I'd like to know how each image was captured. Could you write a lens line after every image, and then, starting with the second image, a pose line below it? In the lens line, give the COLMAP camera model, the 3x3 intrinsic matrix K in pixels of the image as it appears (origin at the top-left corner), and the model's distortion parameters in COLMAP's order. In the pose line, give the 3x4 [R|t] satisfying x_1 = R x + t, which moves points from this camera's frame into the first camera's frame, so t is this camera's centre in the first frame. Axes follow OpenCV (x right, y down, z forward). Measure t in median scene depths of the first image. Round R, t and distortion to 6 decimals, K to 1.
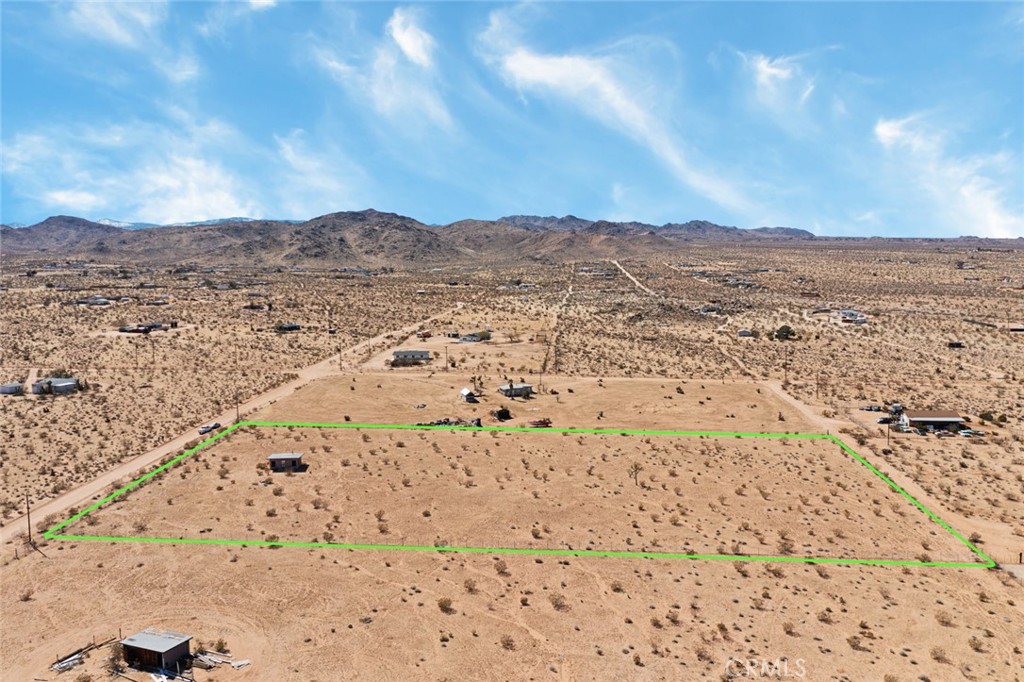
lens RADIAL K [[819.6, 0, 510.8], [0, 819.6, 334.8], [0, 0, 1]] dist [0.006257, 0.012867]
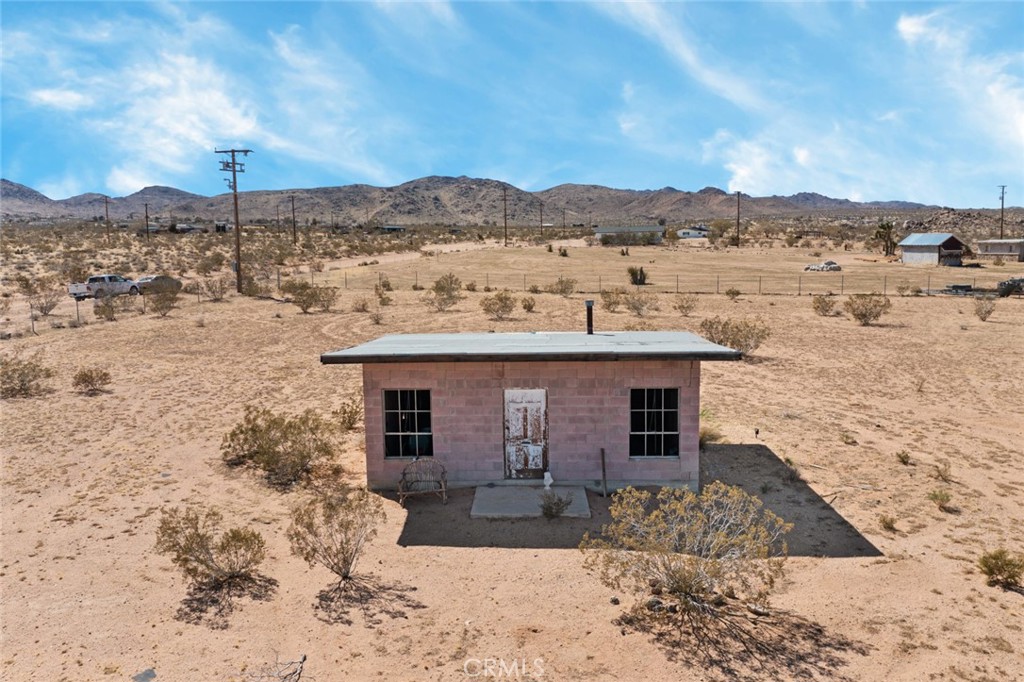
lens RADIAL K [[819.6, 0, 510.8], [0, 819.6, 334.8], [0, 0, 1]] dist [0.006257, 0.012867]
pose [[0.994653, 0.013244, -0.102417, -0.029859], [-0.010925, 0.999672, 0.023168, 0.016142], [0.102690, -0.021925, 0.994472, 0.101297]]
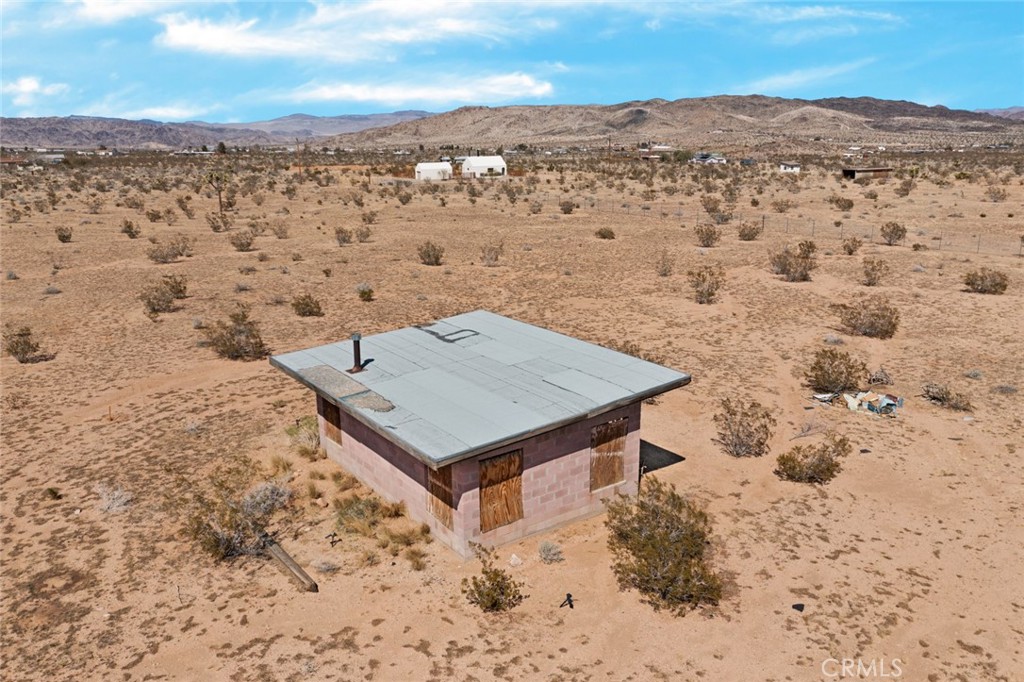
lens RADIAL K [[819.6, 0, 510.8], [0, 819.6, 334.8], [0, 0, 1]] dist [0.006257, 0.012867]
pose [[-0.547925, -0.186908, 0.815379, -0.039167], [0.095489, 0.954373, 0.282937, 0.013270], [-0.831059, 0.232888, -0.505078, 0.115994]]
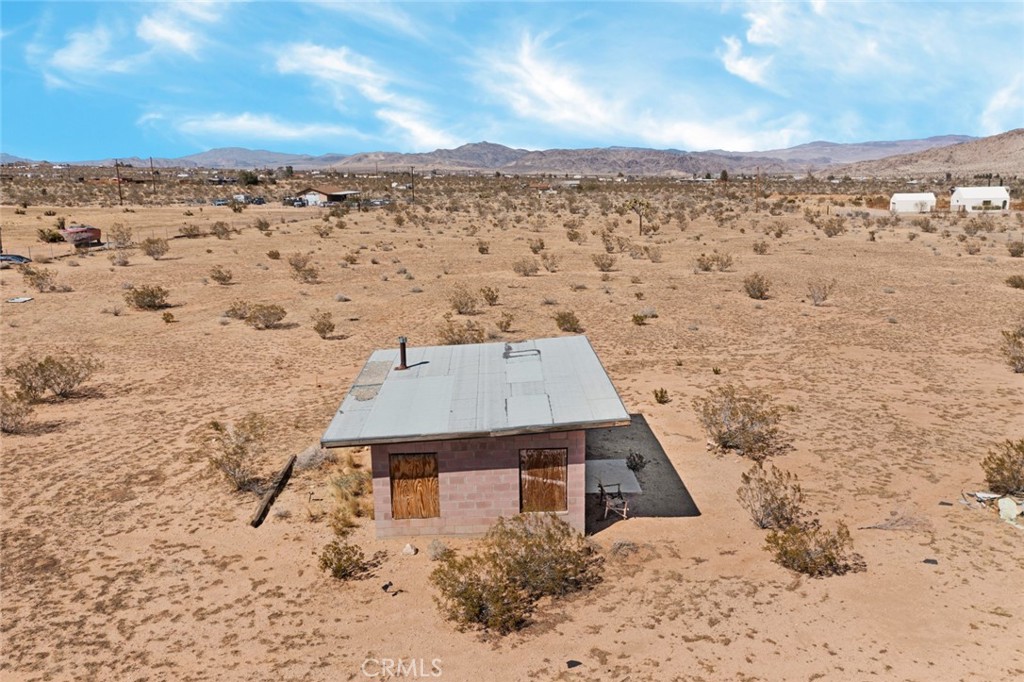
lens RADIAL K [[819.6, 0, 510.8], [0, 819.6, 334.8], [0, 0, 1]] dist [0.006257, 0.012867]
pose [[0.015776, -0.193740, 0.980926, -0.041446], [0.107261, 0.975715, 0.190986, 0.013807], [-0.994106, 0.102202, 0.036173, 0.110519]]
